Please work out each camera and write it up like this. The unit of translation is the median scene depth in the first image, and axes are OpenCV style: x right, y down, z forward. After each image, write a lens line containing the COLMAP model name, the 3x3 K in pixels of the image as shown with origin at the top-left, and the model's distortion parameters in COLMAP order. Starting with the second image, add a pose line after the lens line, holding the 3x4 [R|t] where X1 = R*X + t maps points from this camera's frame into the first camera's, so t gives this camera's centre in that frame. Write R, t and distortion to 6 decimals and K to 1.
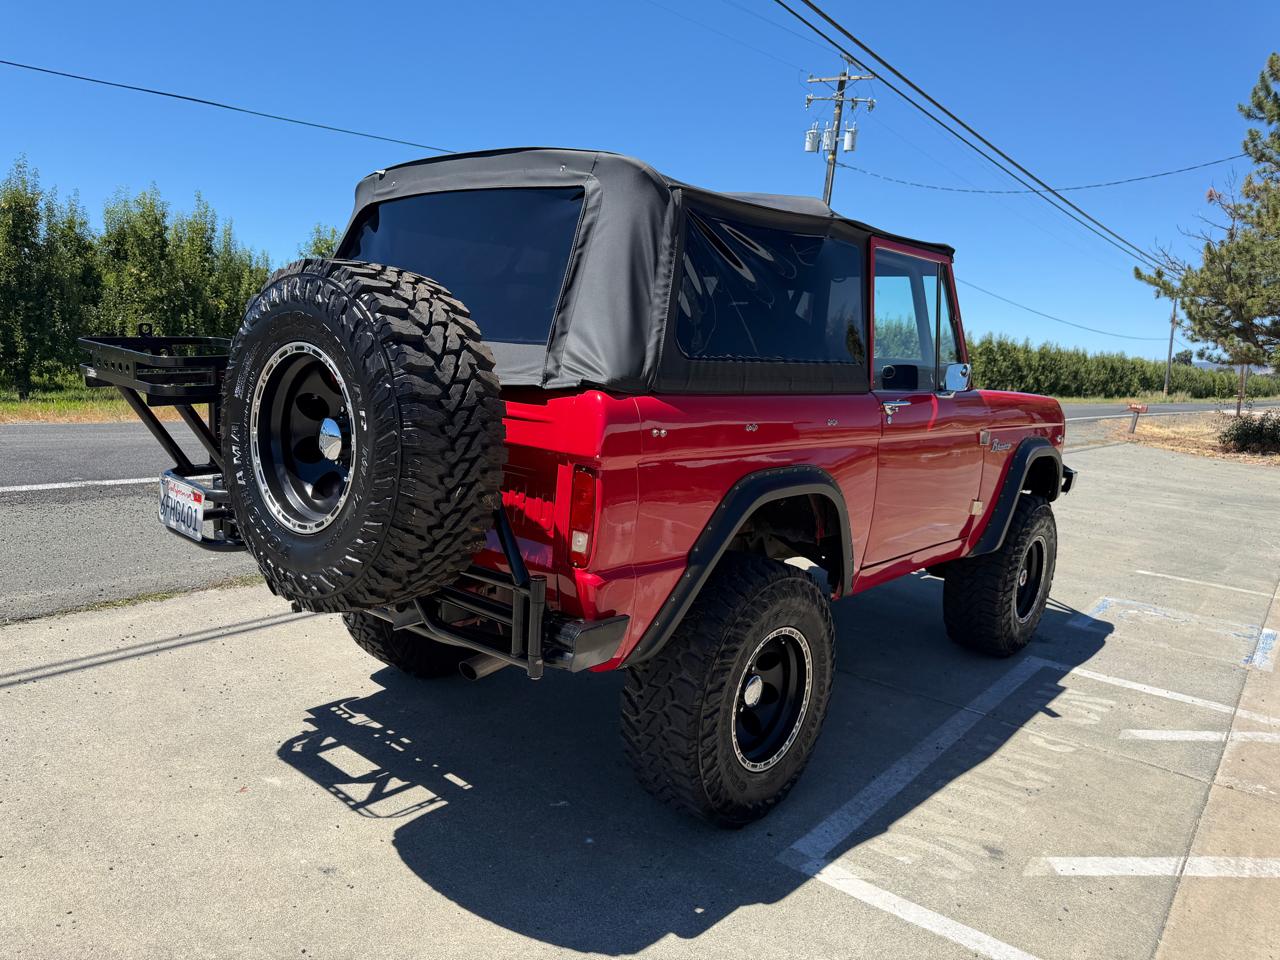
lens RADIAL K [[906.5, 0, 640.1], [0, 906.5, 478.3], [0, 0, 1]] dist [0.035499, -0.039258]
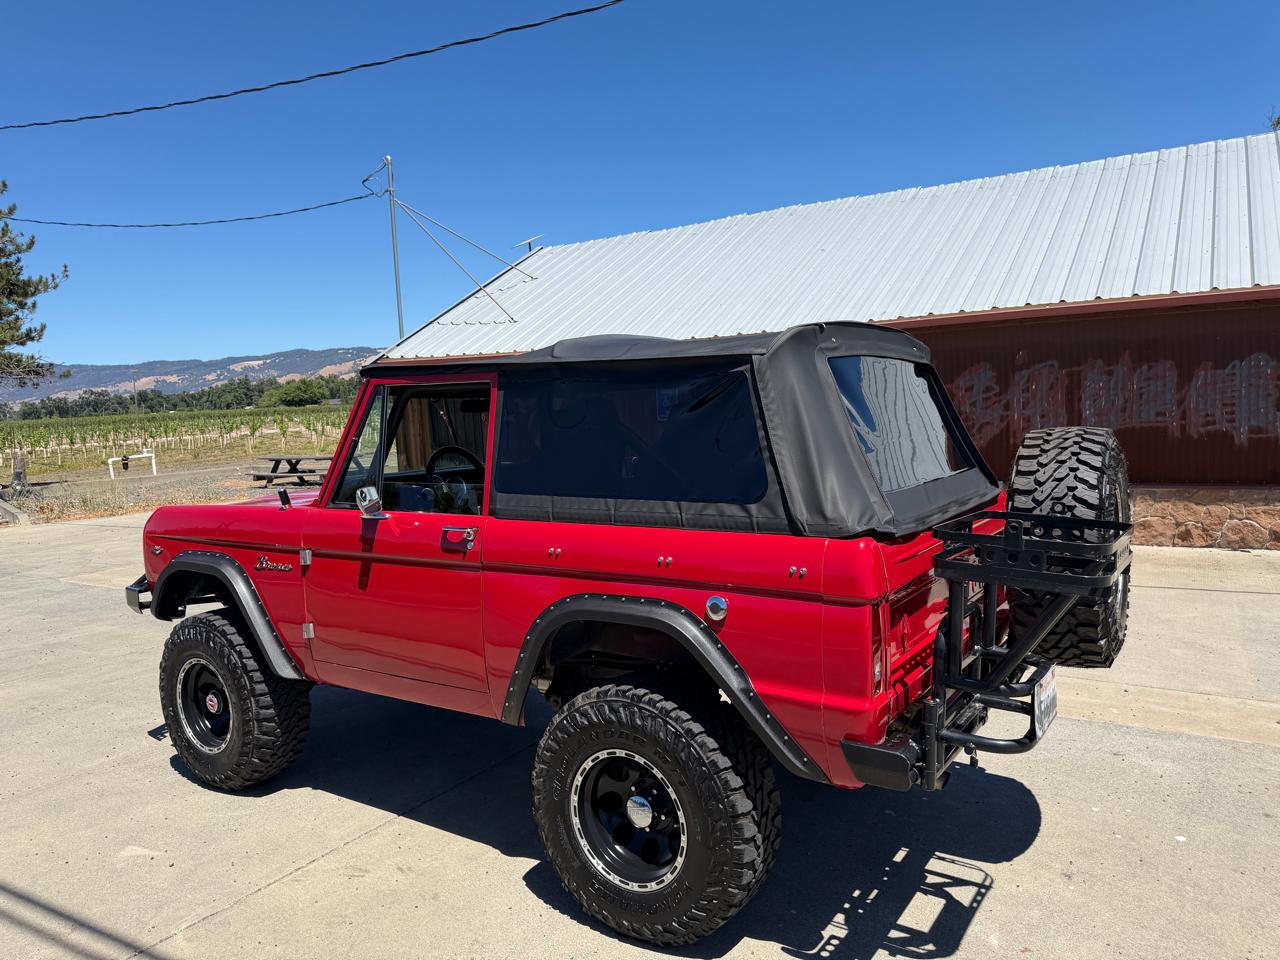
lens RADIAL K [[911.8, 0, 636.1], [0, 911.8, 475.3], [0, 0, 1]] dist [0.003196, -0.003582]
pose [[-0.120665, -0.136476, 0.983267, -1.073515], [0.173084, 0.972440, 0.156213, -0.327795], [-0.977488, 0.189038, -0.093717, 1.169991]]
